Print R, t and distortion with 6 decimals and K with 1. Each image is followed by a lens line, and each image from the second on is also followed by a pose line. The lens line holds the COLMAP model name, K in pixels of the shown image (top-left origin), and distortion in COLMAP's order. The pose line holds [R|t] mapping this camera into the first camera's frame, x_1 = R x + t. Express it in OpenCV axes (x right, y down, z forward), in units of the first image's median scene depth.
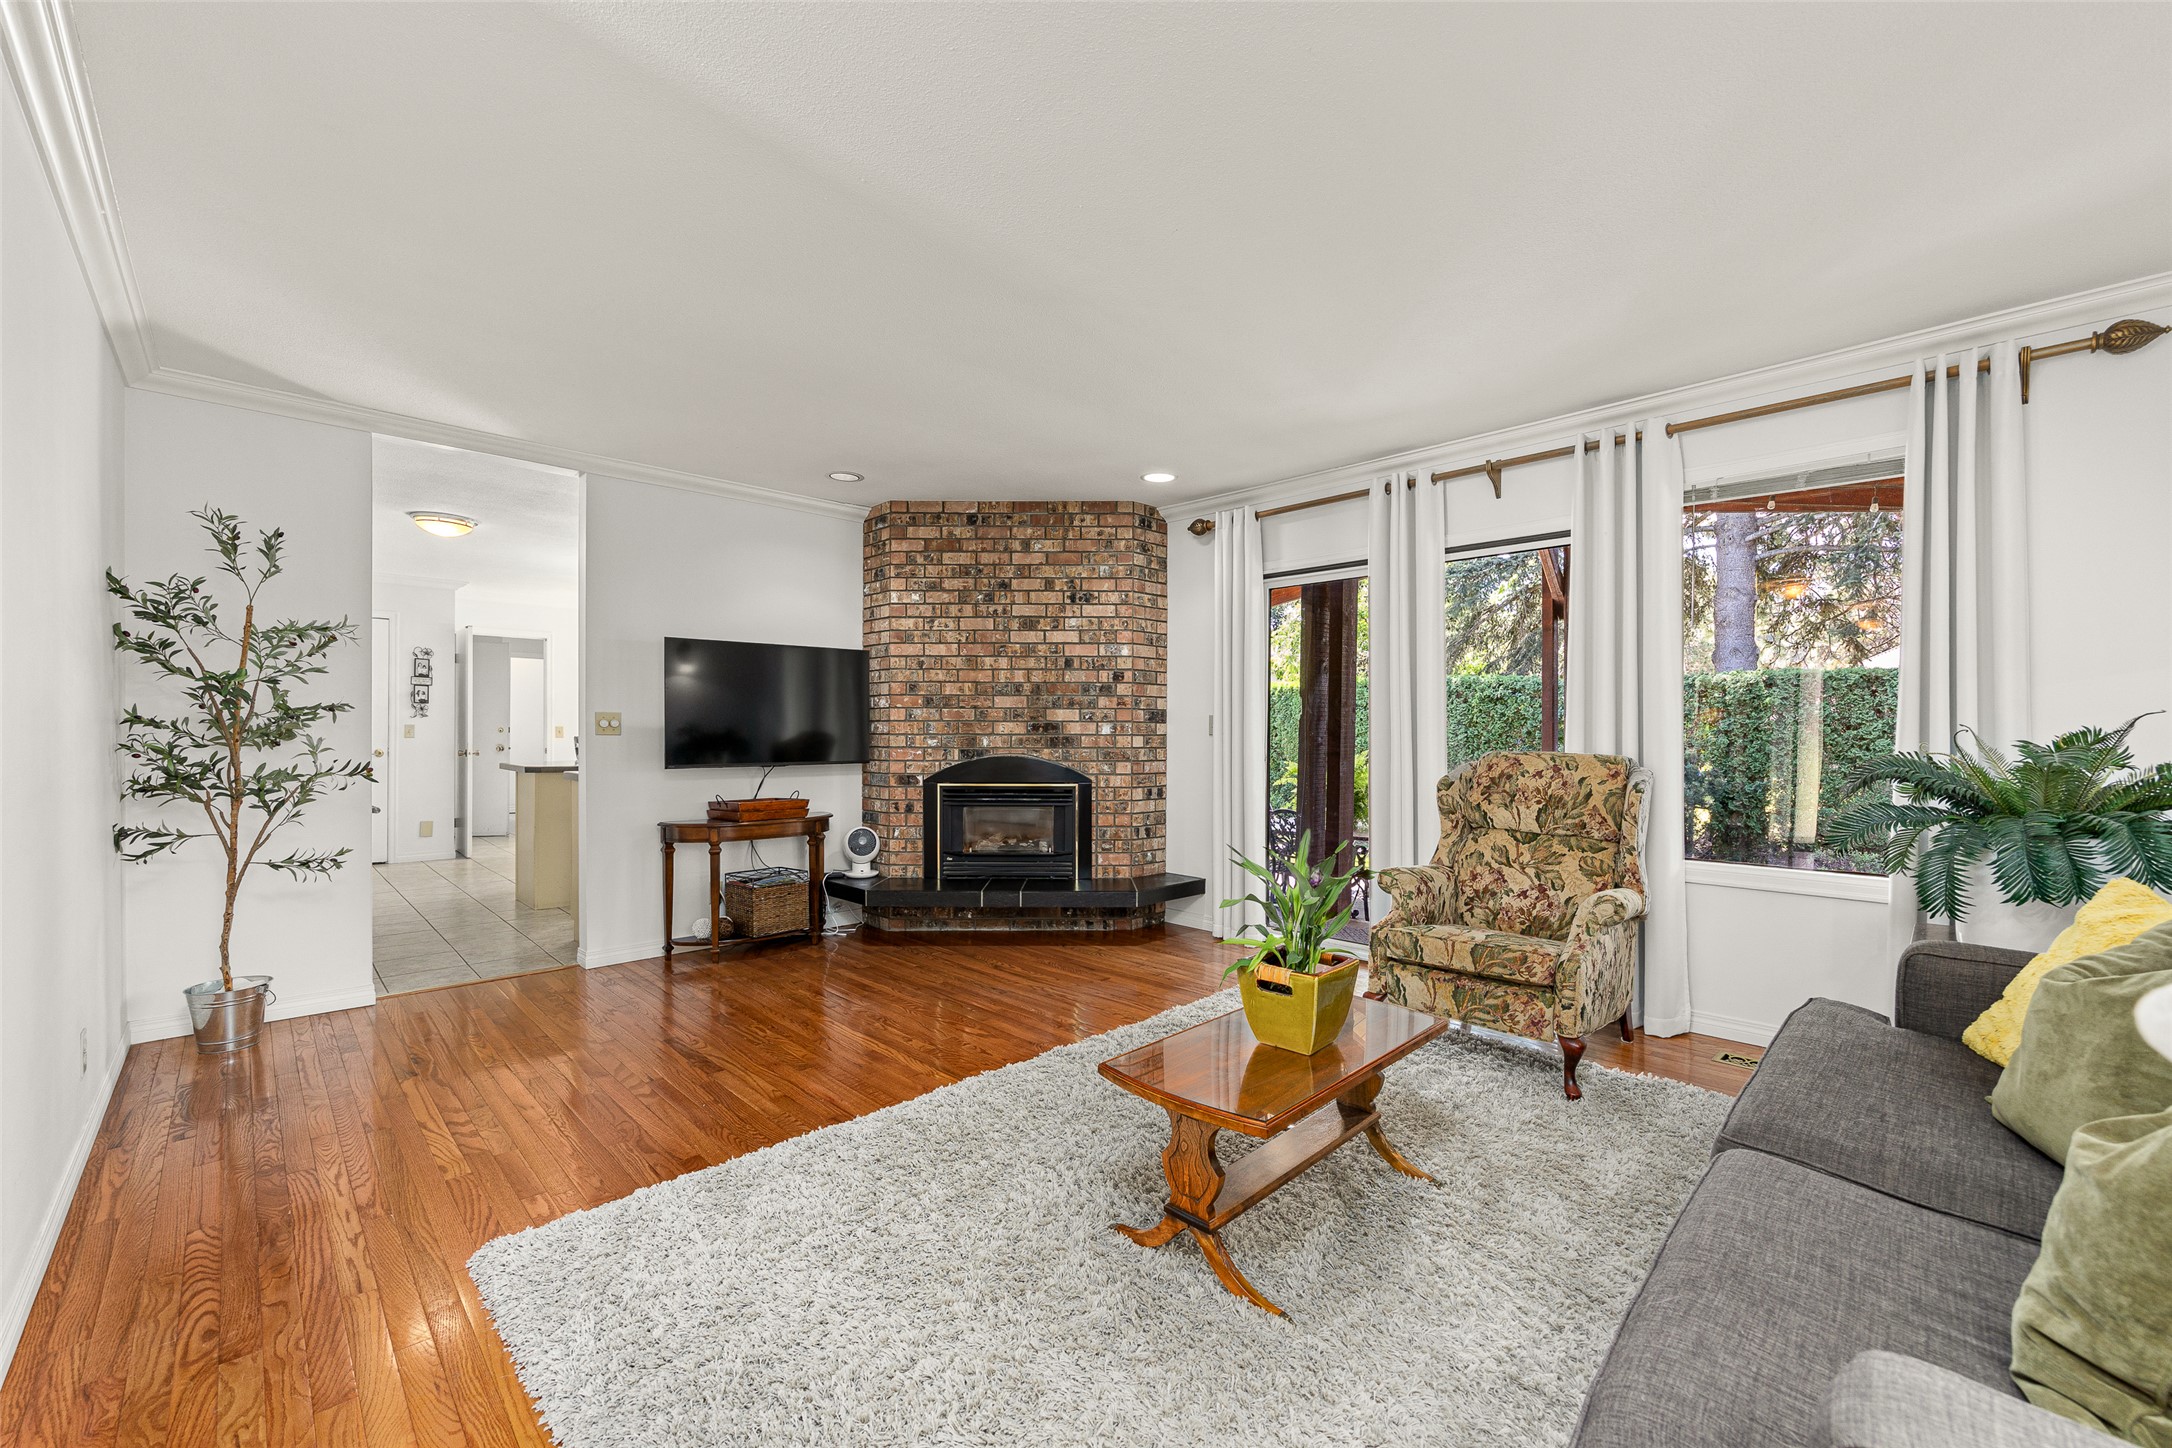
lens RADIAL K [[926.7, 0, 1086.0], [0, 926.7, 724.0], [0, 0, 1]] dist [-0.000467, 0.000187]
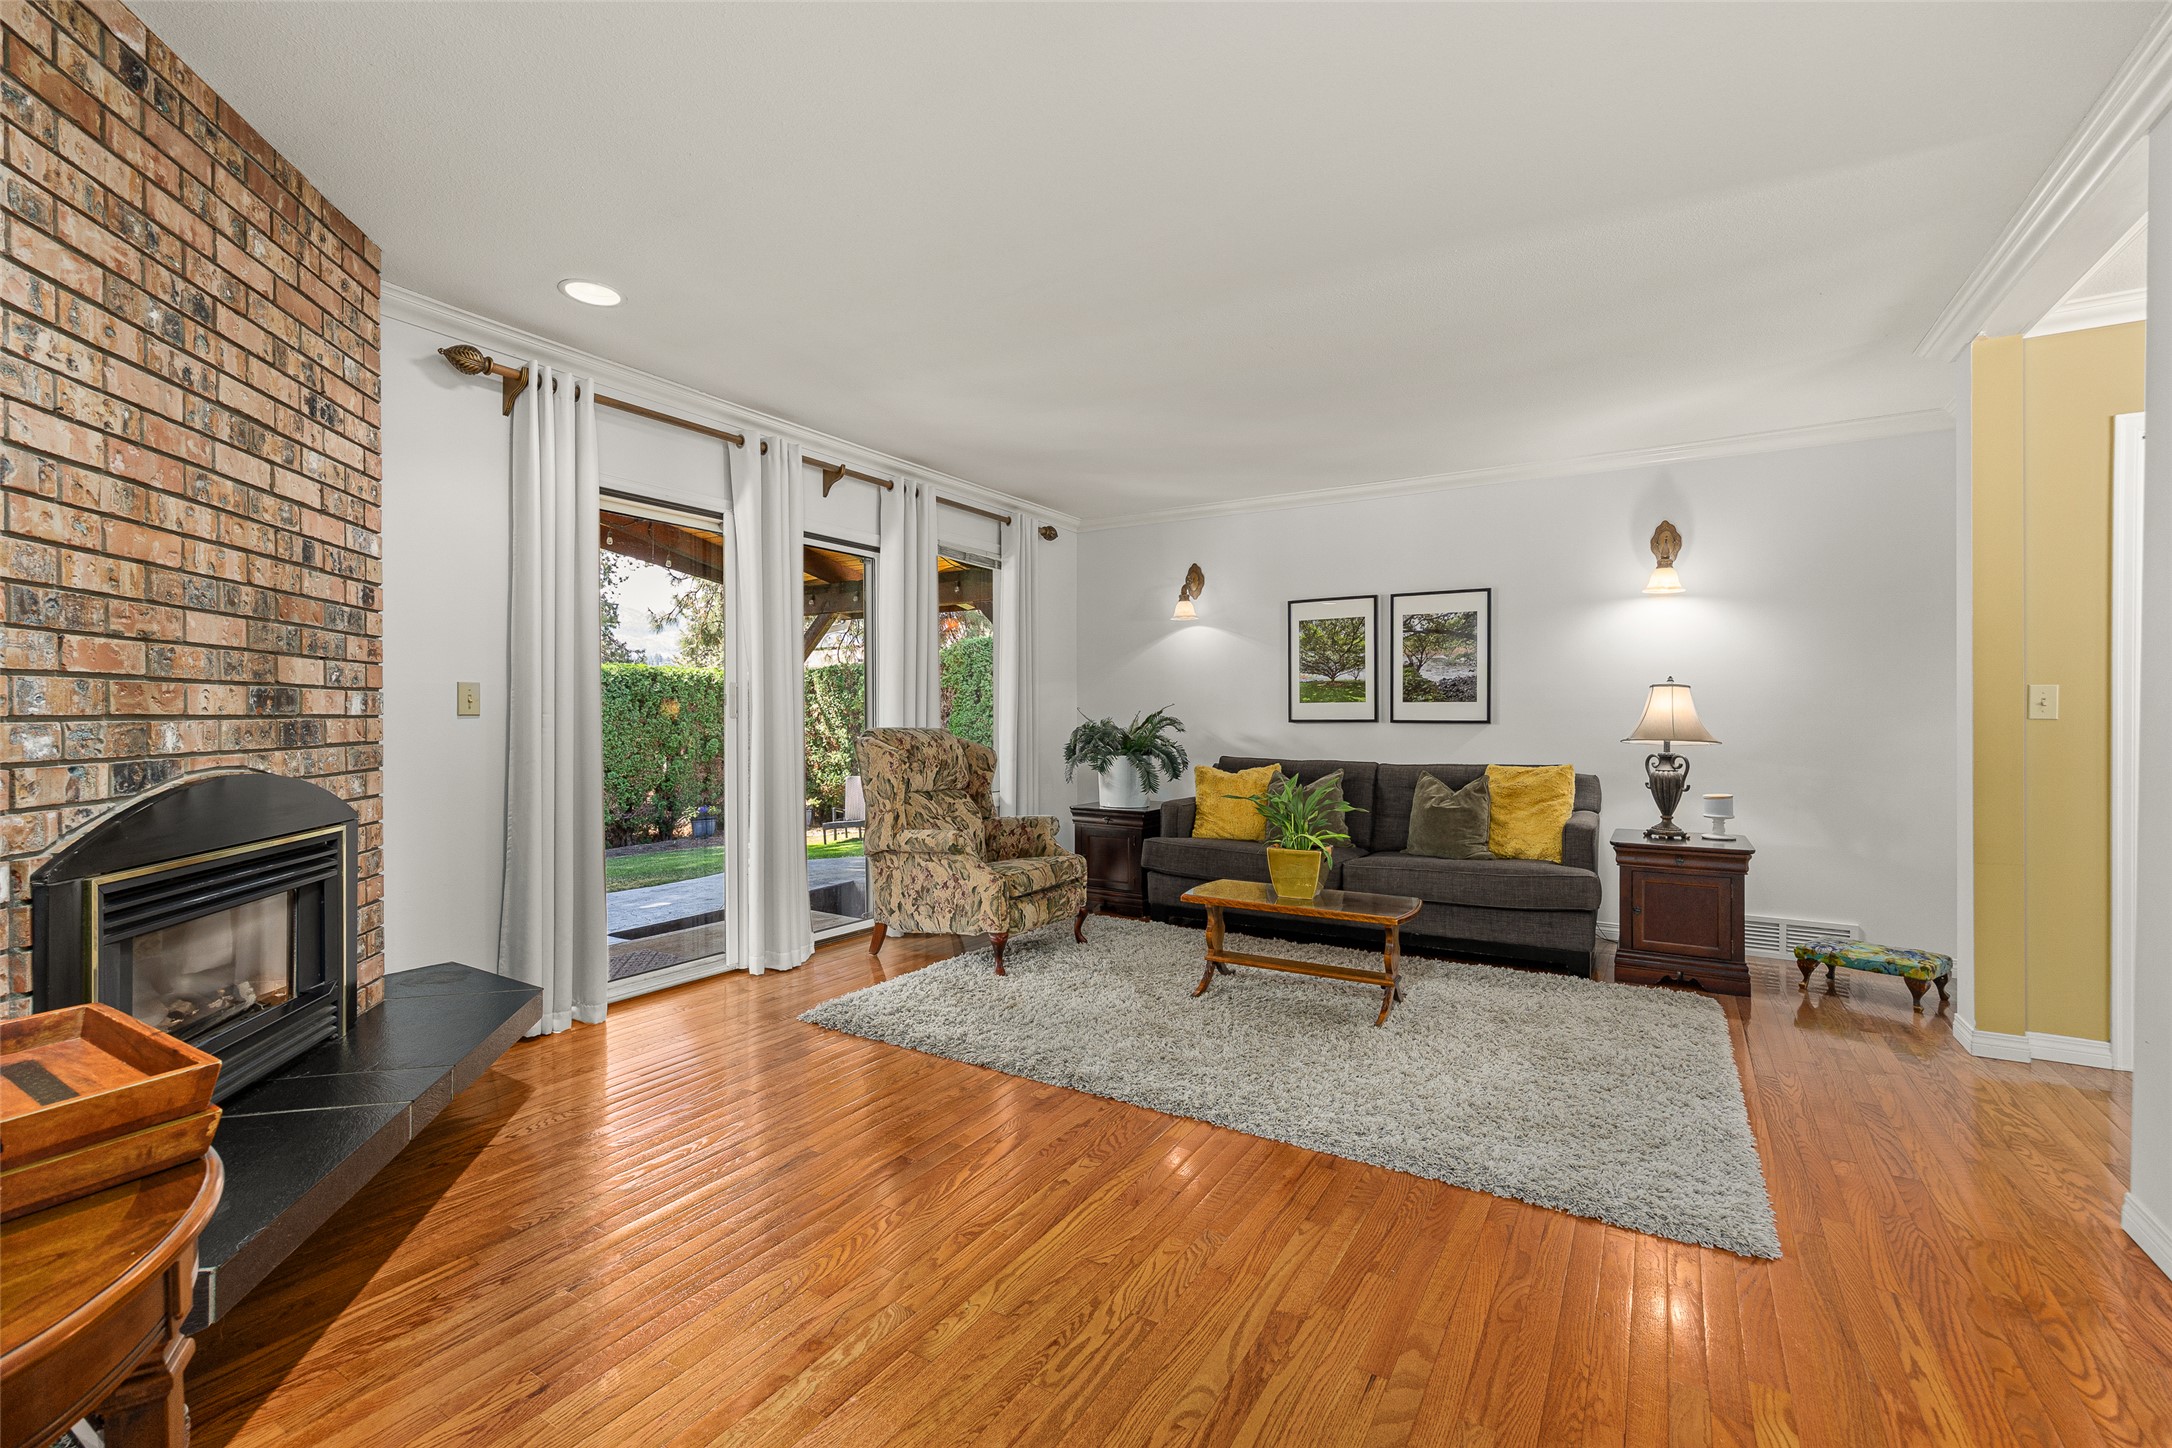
lens RADIAL K [[923.5, 0, 1120.8], [0, 923.5, 712.6], [0, 0, 1]] dist [0.001842, 0.000163]
pose [[-0.282750, -0.001465, 0.959193, -0.545376], [-0.009953, 0.999949, -0.001407, 0.006493], [-0.959142, -0.009944, -0.282750, 0.755509]]
